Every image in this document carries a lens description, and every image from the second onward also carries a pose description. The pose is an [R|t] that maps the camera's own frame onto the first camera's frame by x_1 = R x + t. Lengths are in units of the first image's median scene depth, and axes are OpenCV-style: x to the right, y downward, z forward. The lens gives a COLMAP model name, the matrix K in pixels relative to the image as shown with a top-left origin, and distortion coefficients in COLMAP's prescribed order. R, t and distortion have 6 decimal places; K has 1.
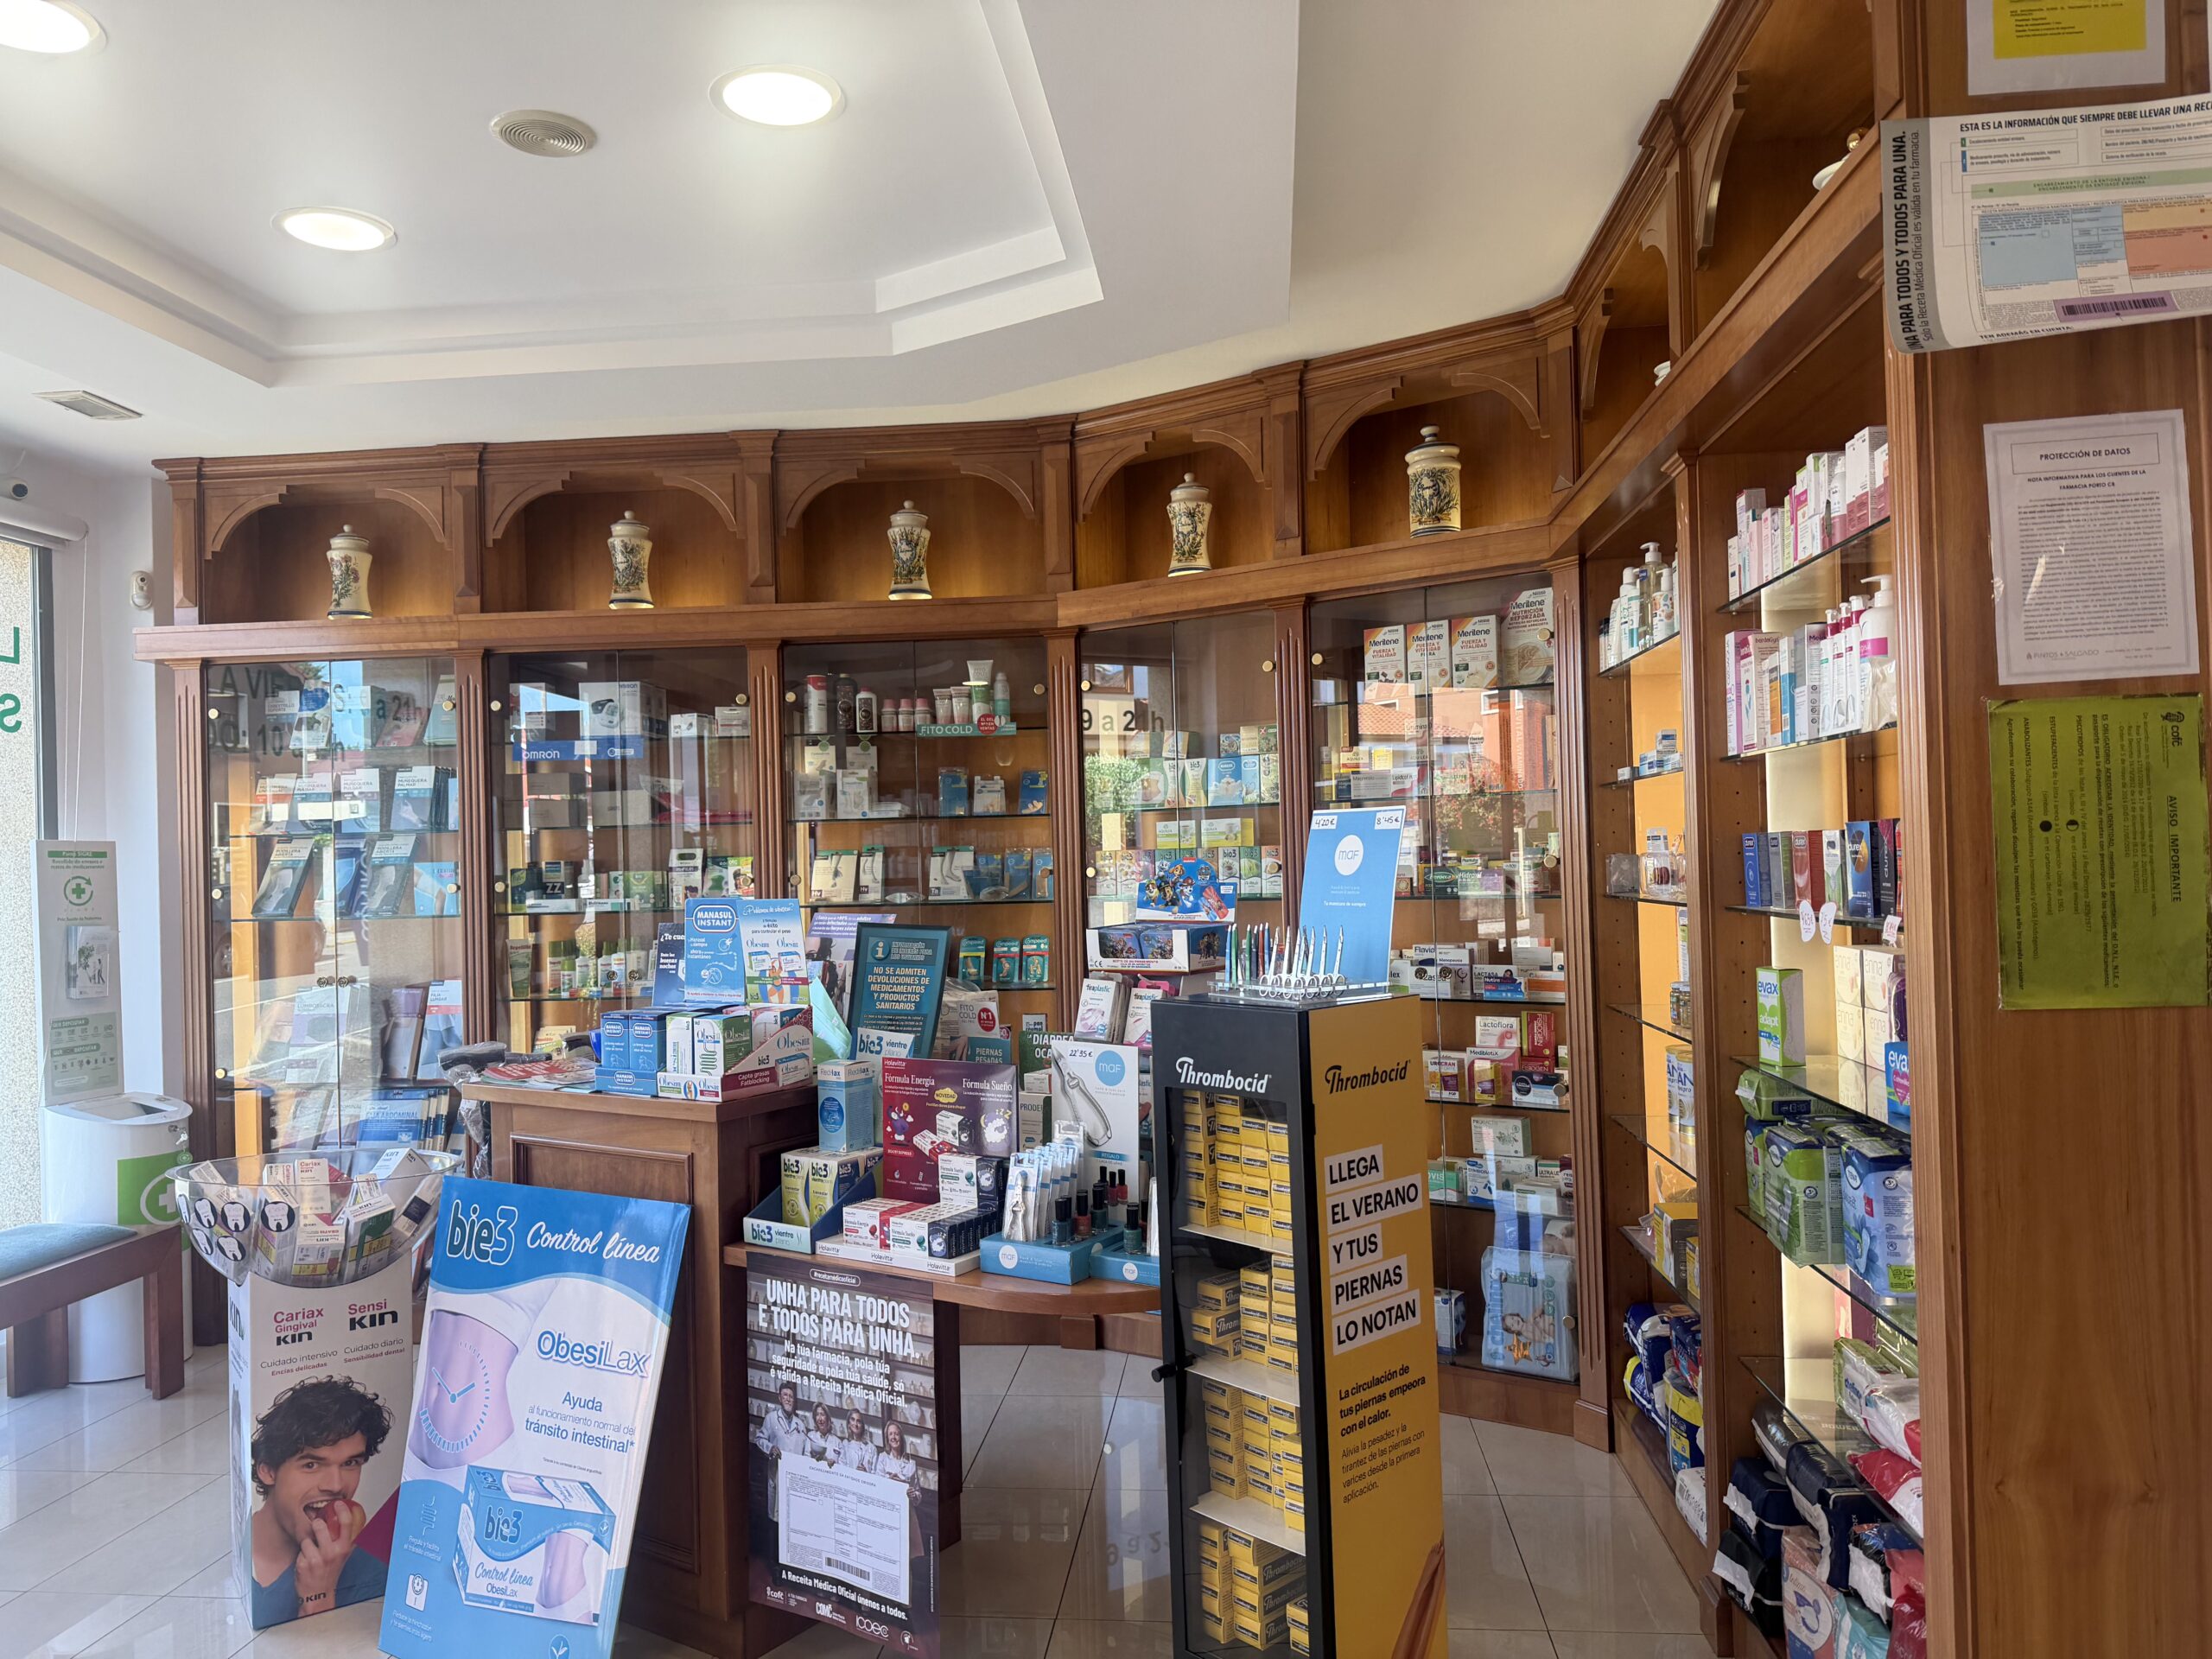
lens RADIAL K [[1545.8, 0, 1093.5], [0, 1545.8, 836.6], [0, 0, 1]] dist [0.119353, -0.209269]
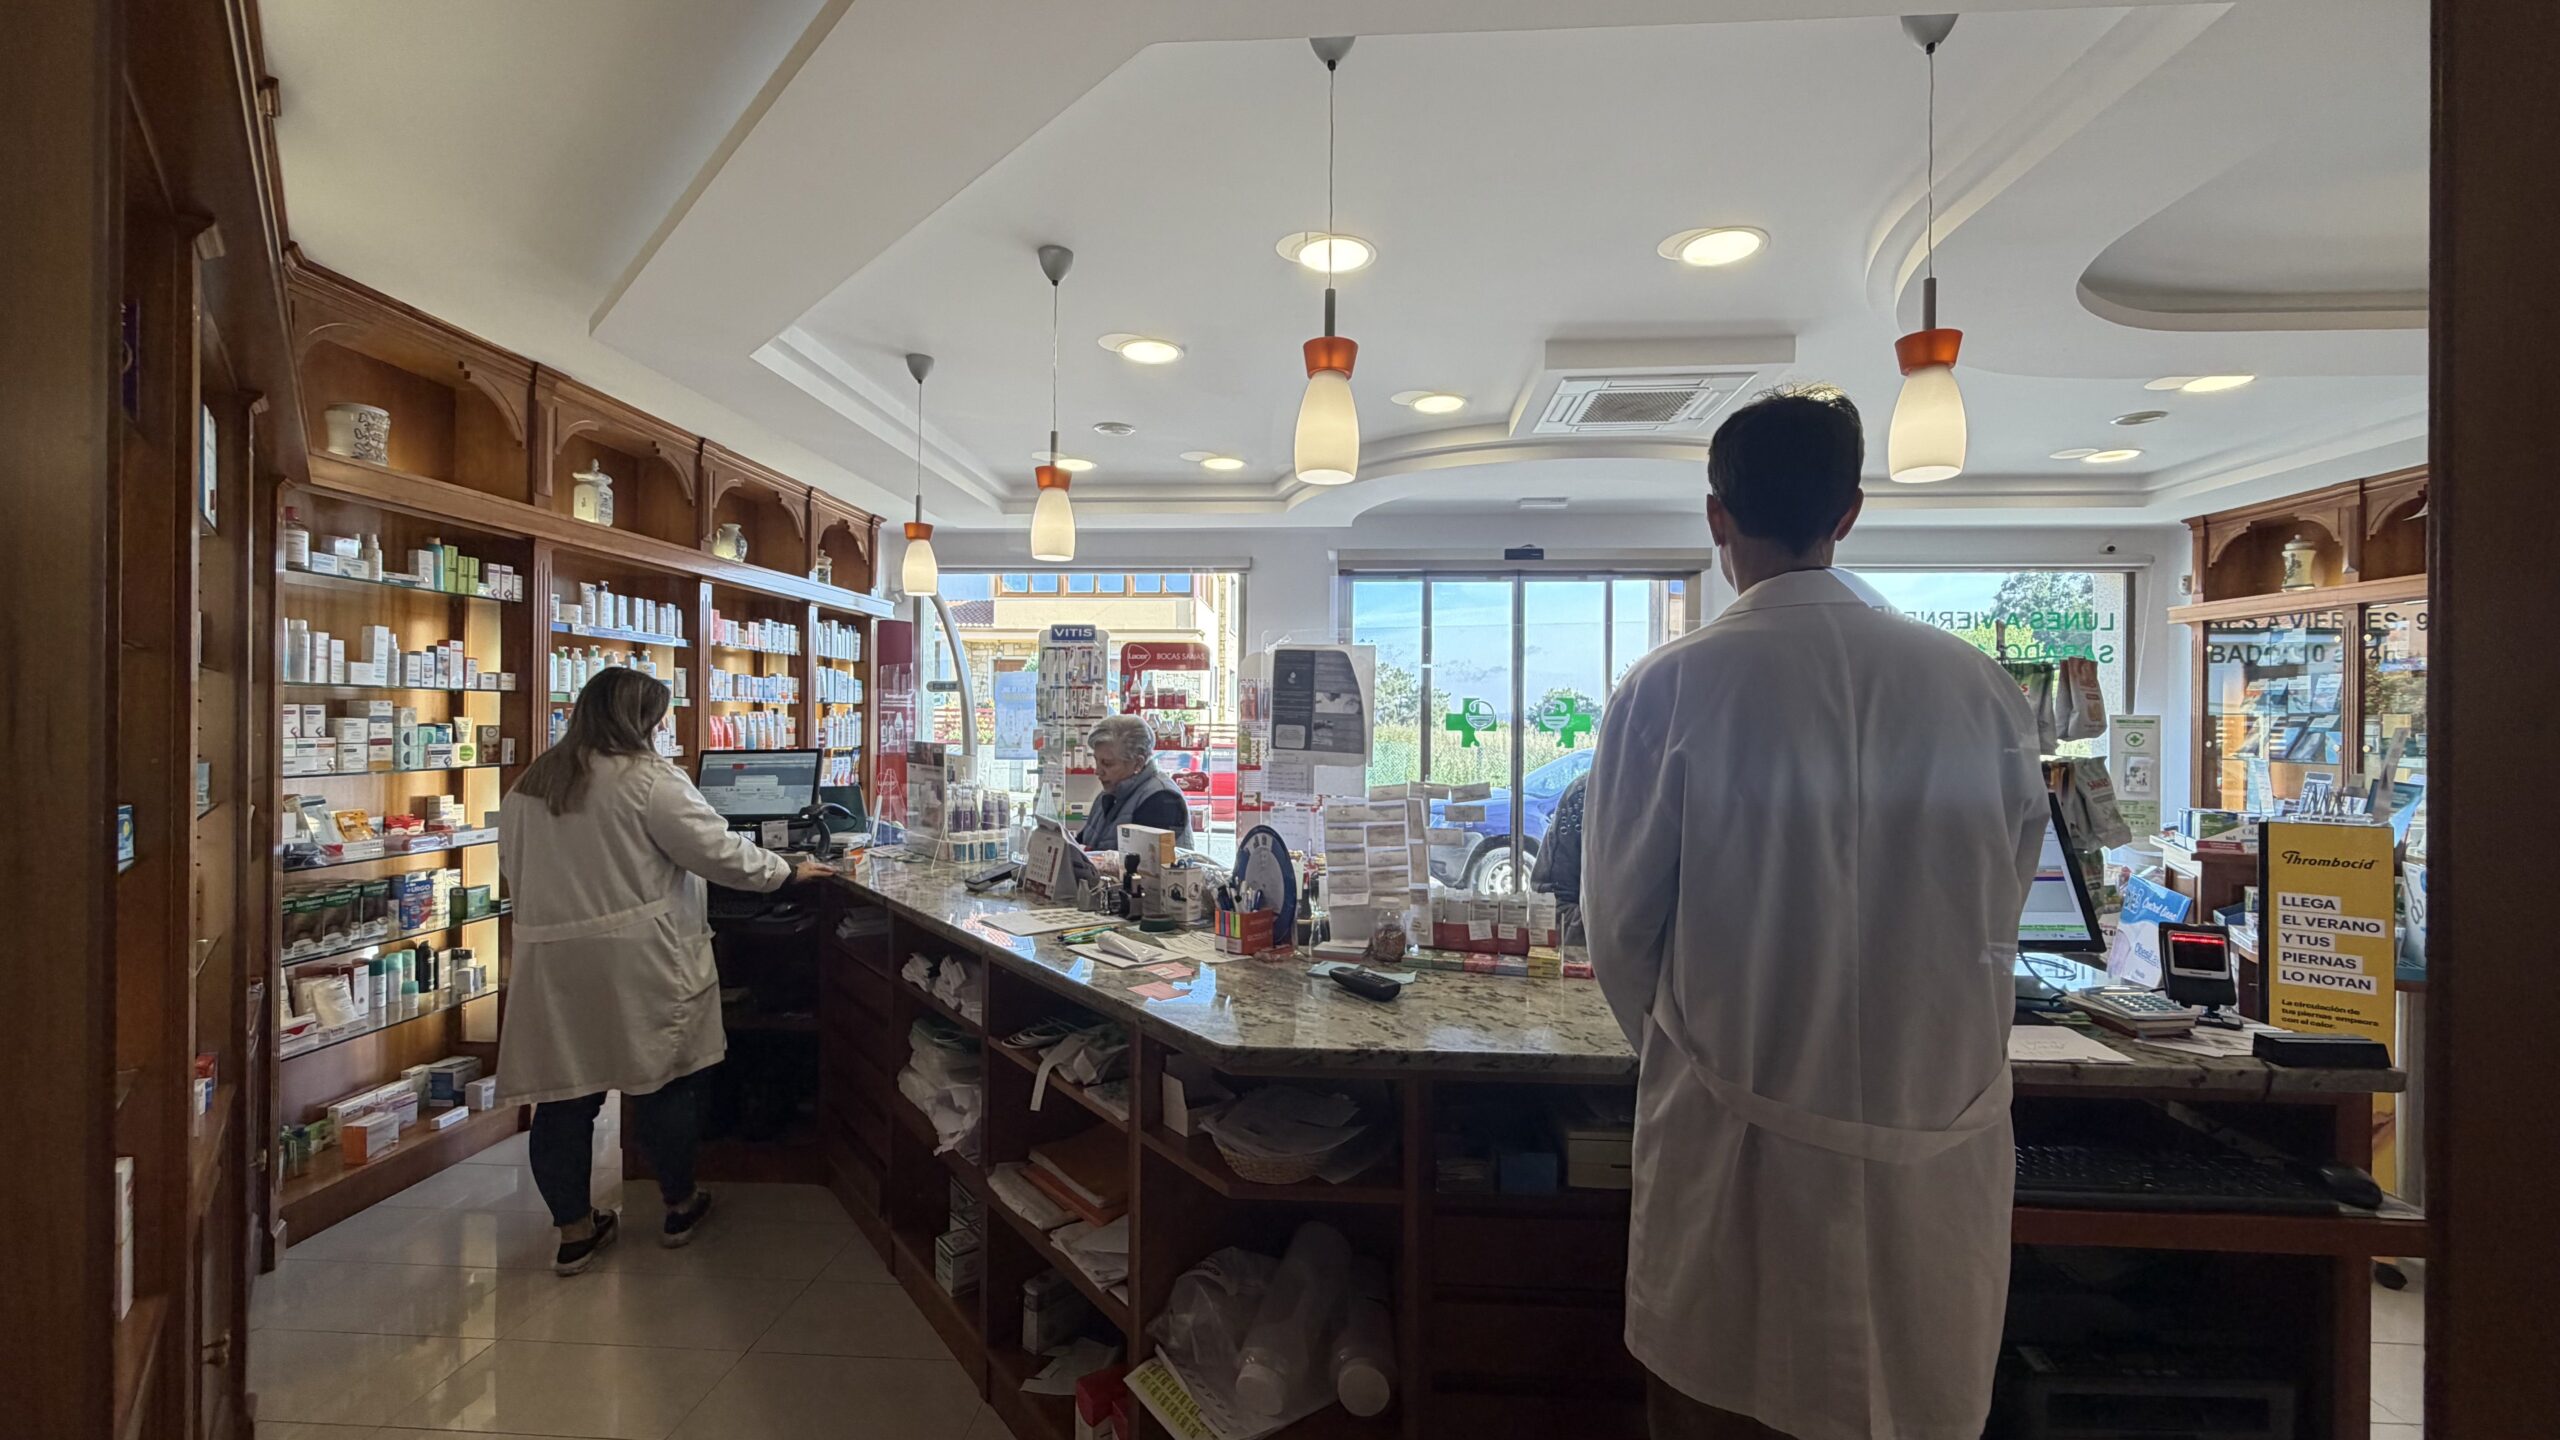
lens RADIAL K [[1017.3, 0, 1276.3], [0, 1017.3, 723.2], [0, 0, 1]] dist [-0.000535, 0.000047]
pose [[0.048943, 0.029238, -0.998374, 0.968628], [0.004507, 0.999555, 0.029494, -0.047965], [0.998791, -0.005943, 0.048790, -0.291674]]
